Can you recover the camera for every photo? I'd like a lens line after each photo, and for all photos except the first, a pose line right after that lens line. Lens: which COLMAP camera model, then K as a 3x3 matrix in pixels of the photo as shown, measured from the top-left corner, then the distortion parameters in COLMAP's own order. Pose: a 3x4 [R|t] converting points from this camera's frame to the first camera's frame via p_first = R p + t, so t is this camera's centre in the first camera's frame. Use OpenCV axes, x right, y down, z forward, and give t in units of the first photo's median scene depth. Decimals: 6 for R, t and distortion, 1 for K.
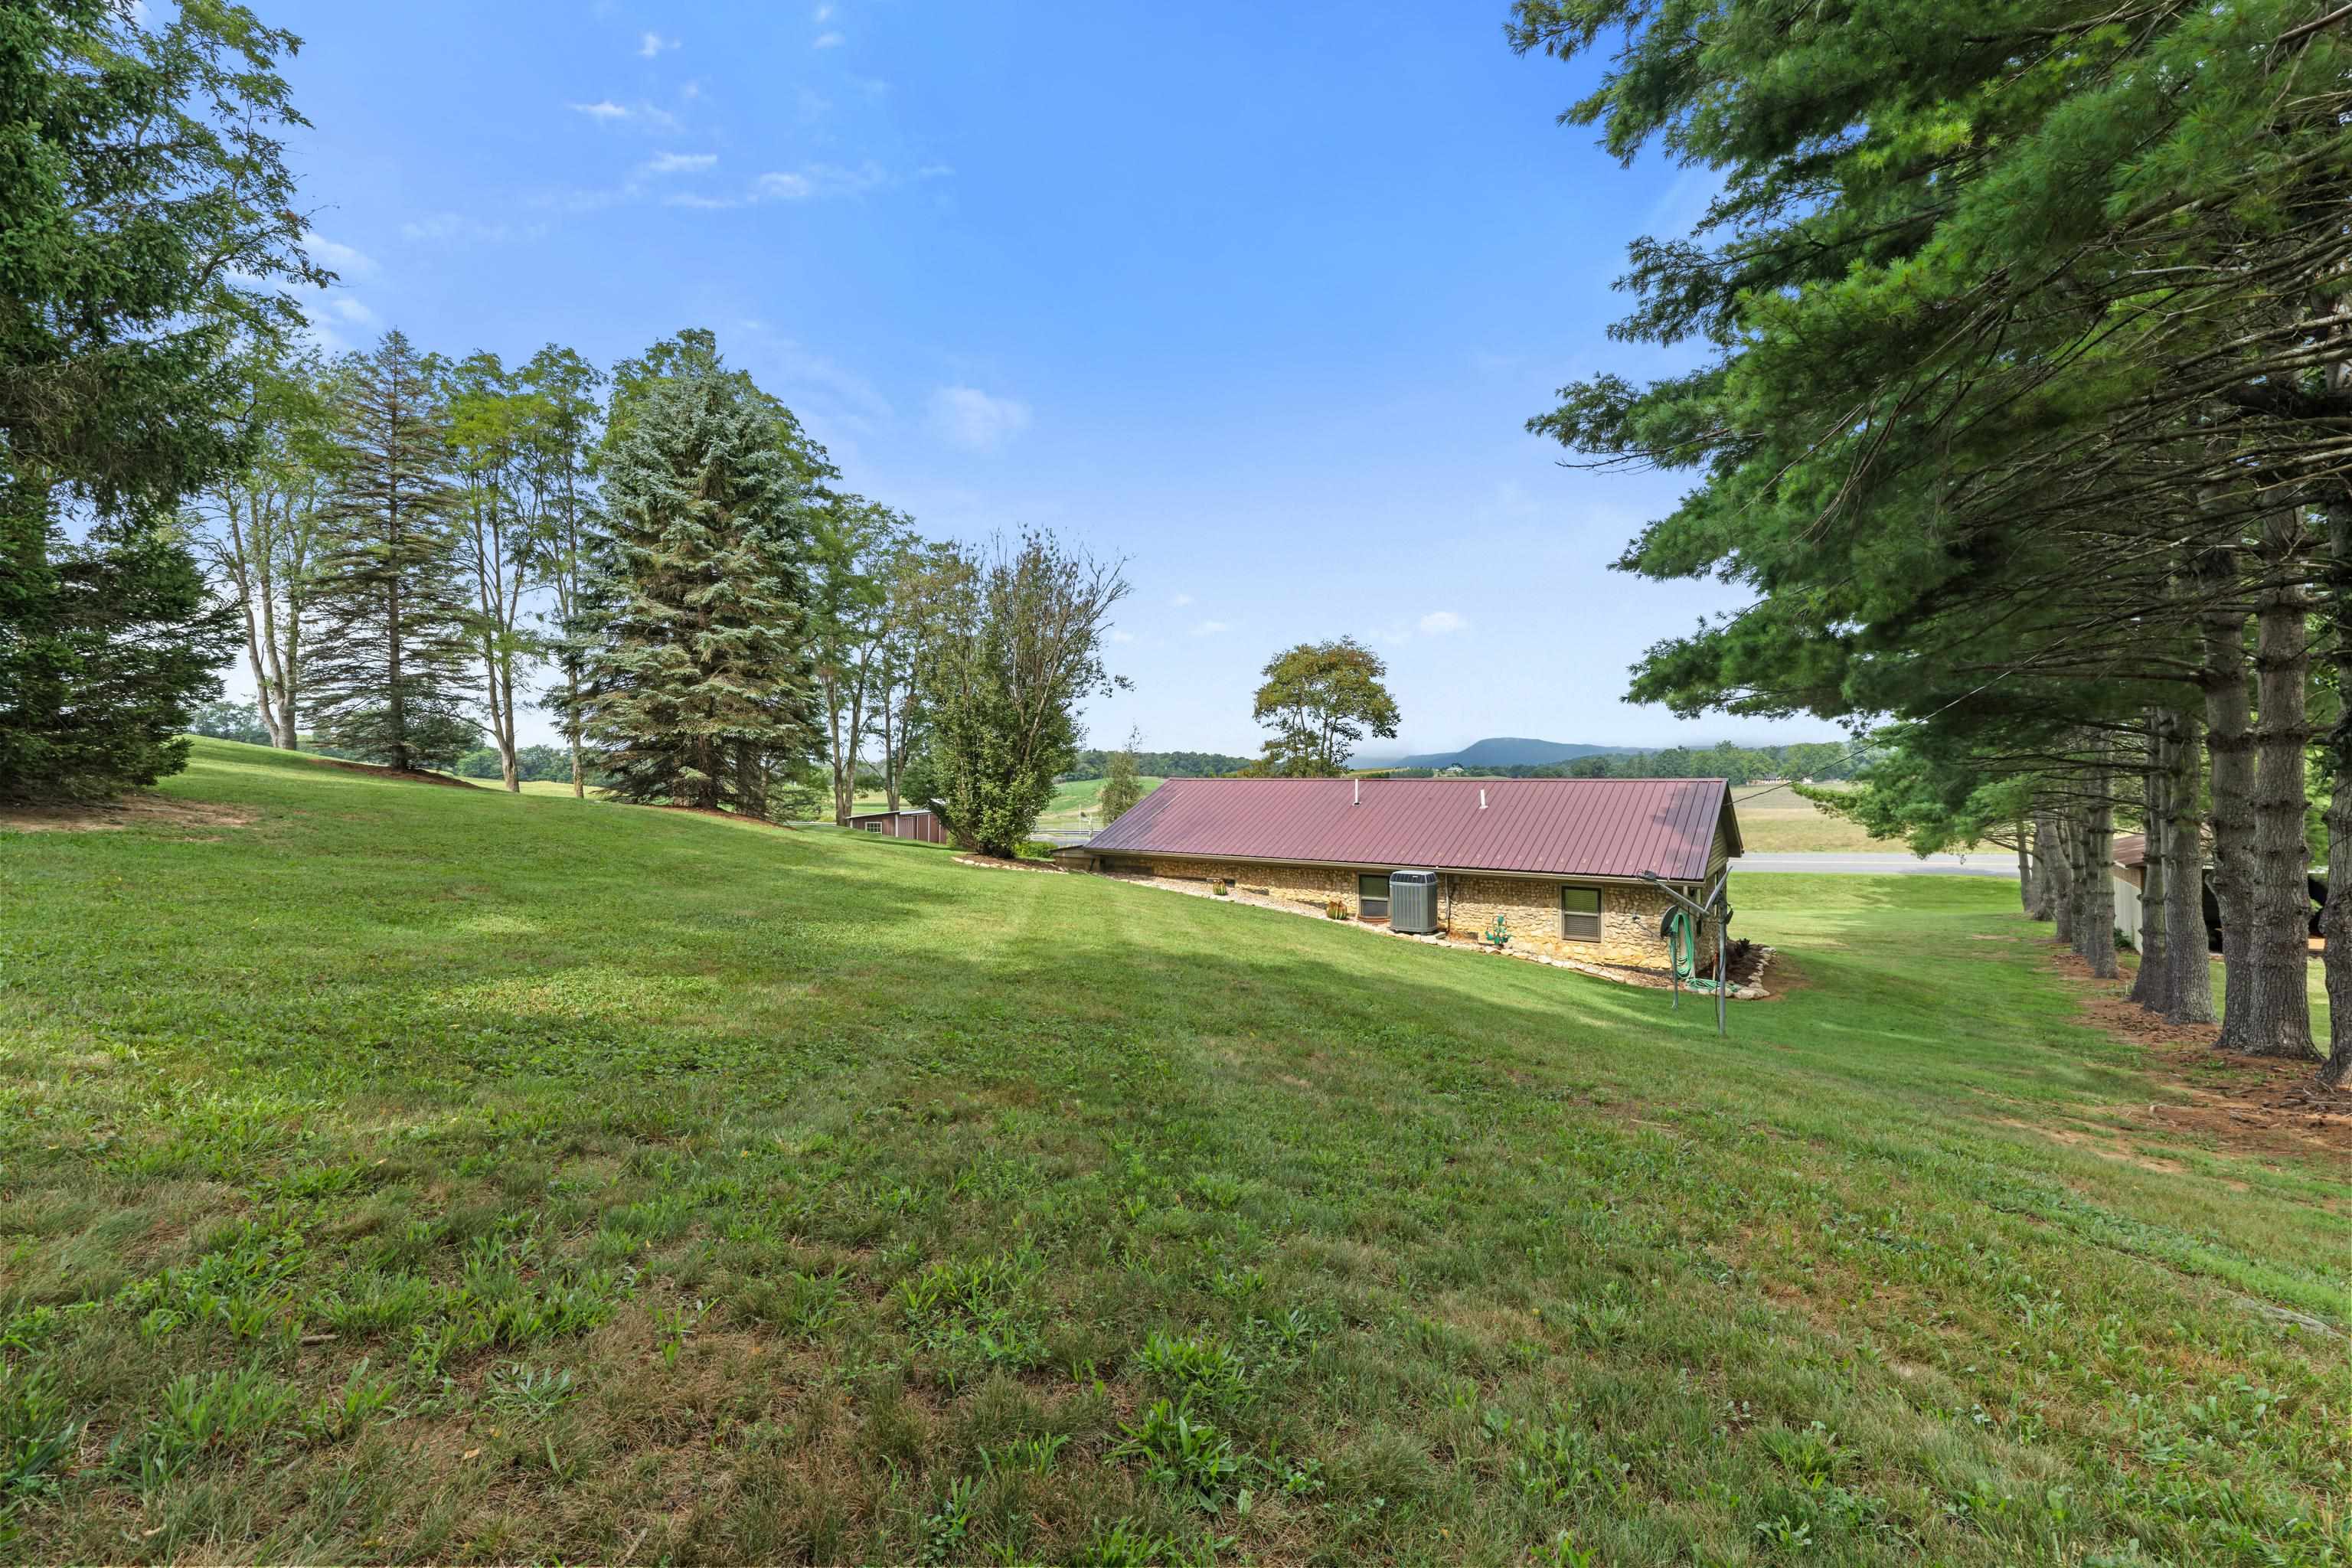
lens RADIAL K [[988.8, 0, 1180.1], [0, 988.8, 779.0], [0, 0, 1]] dist [-0.000415, 0.000062]
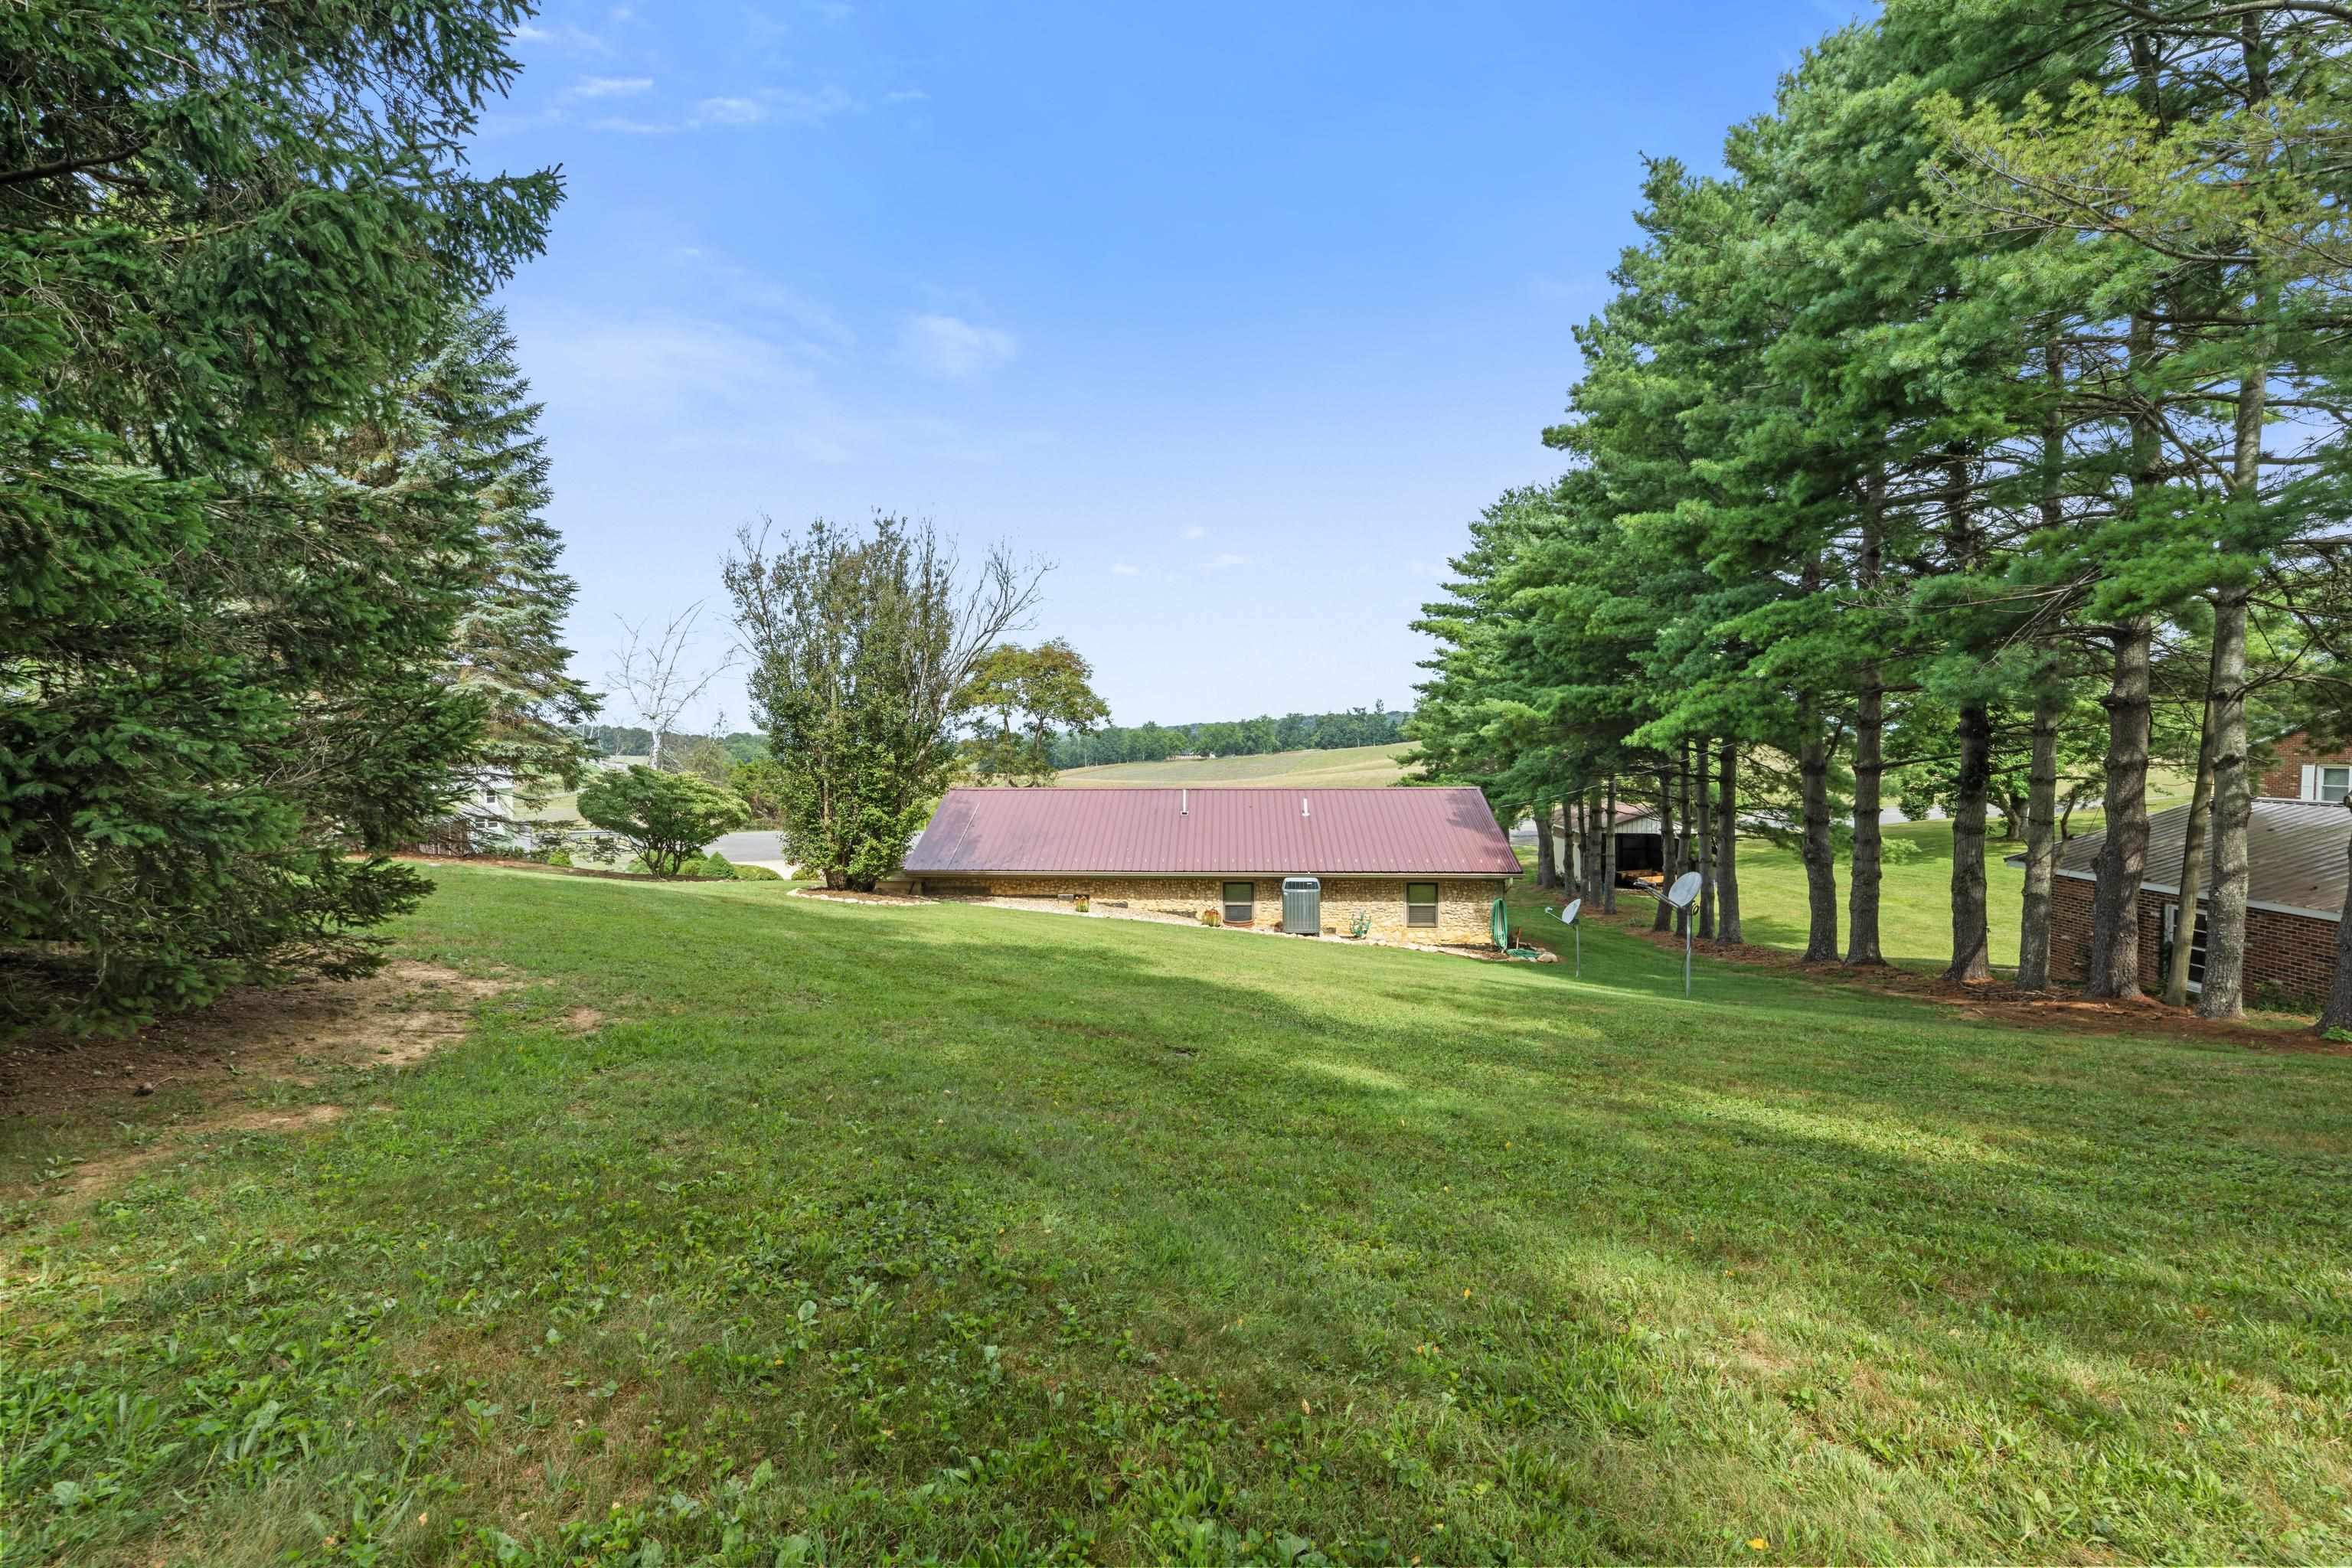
lens RADIAL K [[988.8, 0, 1180.1], [0, 988.8, 779.0], [0, 0, 1]] dist [-0.000415, 0.000062]
pose [[0.850916, -0.017002, 0.525027, -0.422909], [0.003807, 0.999649, 0.026201, -0.043771], [-0.525288, -0.020296, 0.850682, 0.119242]]
